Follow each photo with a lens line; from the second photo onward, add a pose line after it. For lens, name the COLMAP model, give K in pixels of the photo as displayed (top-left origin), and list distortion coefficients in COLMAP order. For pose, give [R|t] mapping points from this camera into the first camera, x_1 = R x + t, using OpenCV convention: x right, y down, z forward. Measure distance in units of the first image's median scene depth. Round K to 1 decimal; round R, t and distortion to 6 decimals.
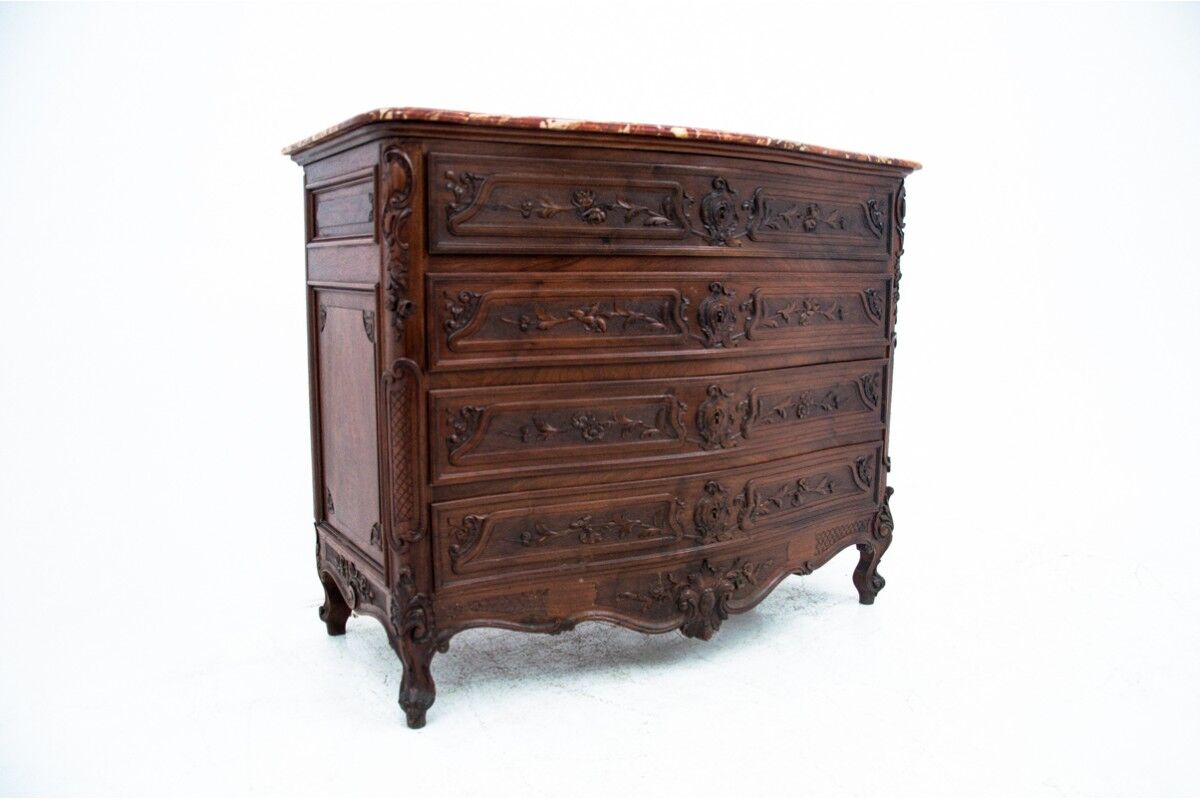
lens RADIAL K [[936.4, 0, 600.0], [0, 936.4, 400.0], [0, 0, 1]] dist [-0.124153, 0.009567]
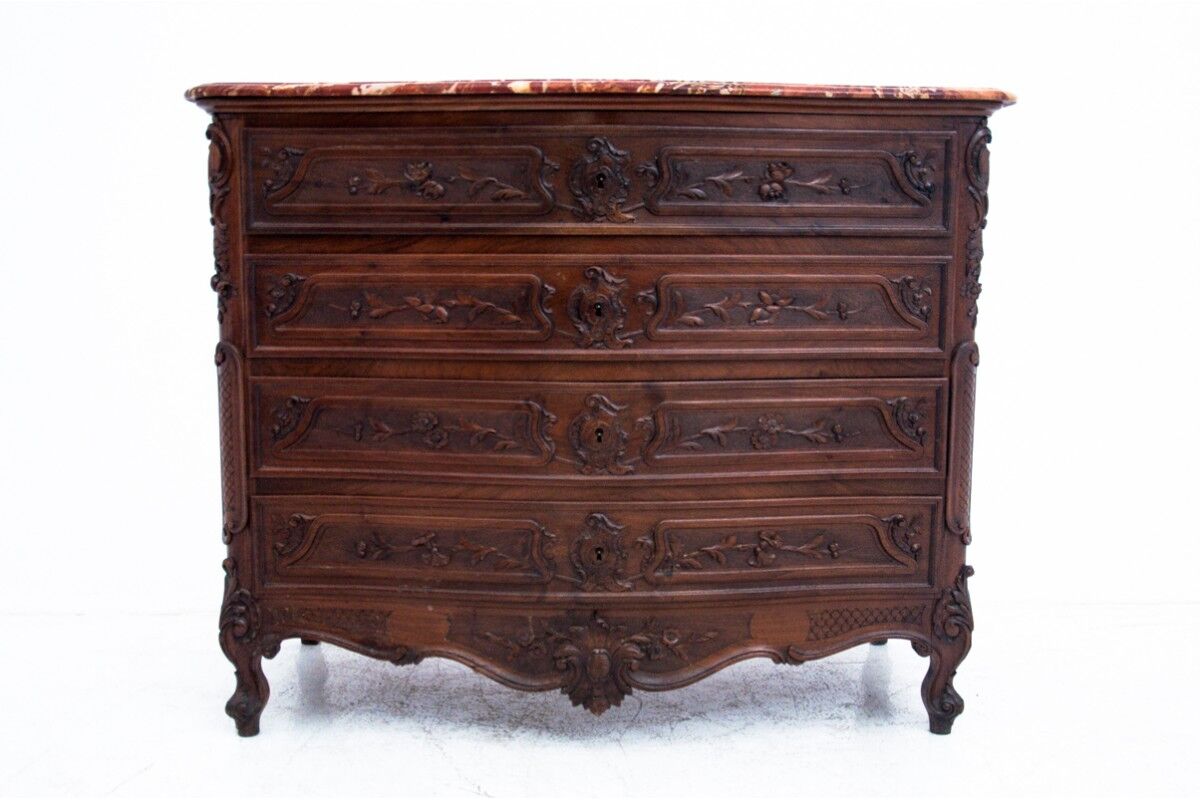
lens RADIAL K [[1296.4, 0, 600.0], [0, 1296.4, 400.0], [0, 0, 1]] dist [-0.024019, -0.016891]
pose [[0.850803, 0.064919, -0.521460, 0.742897], [-0.073667, 0.997275, 0.003962, -0.016317], [0.520296, 0.035043, 0.853267, 0.047199]]
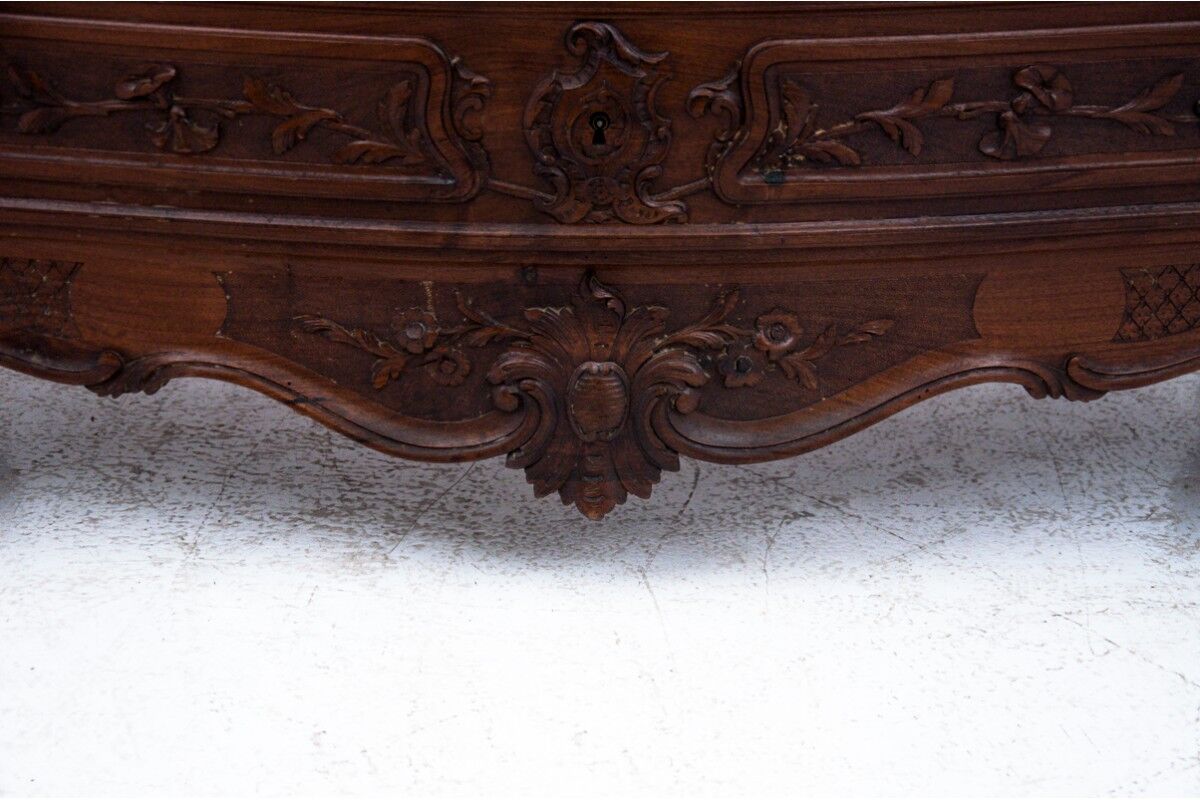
lens RADIAL K [[2279.6, 0, 600.0], [0, 2279.6, 400.0], [0, 0, 1]] dist [0.344369, 0.171818]
pose [[0.847982, 0.194375, -0.493098, 0.557181], [-0.078297, 0.966060, 0.246165, 0.020900], [0.524211, -0.170135, 0.834420, 0.361404]]
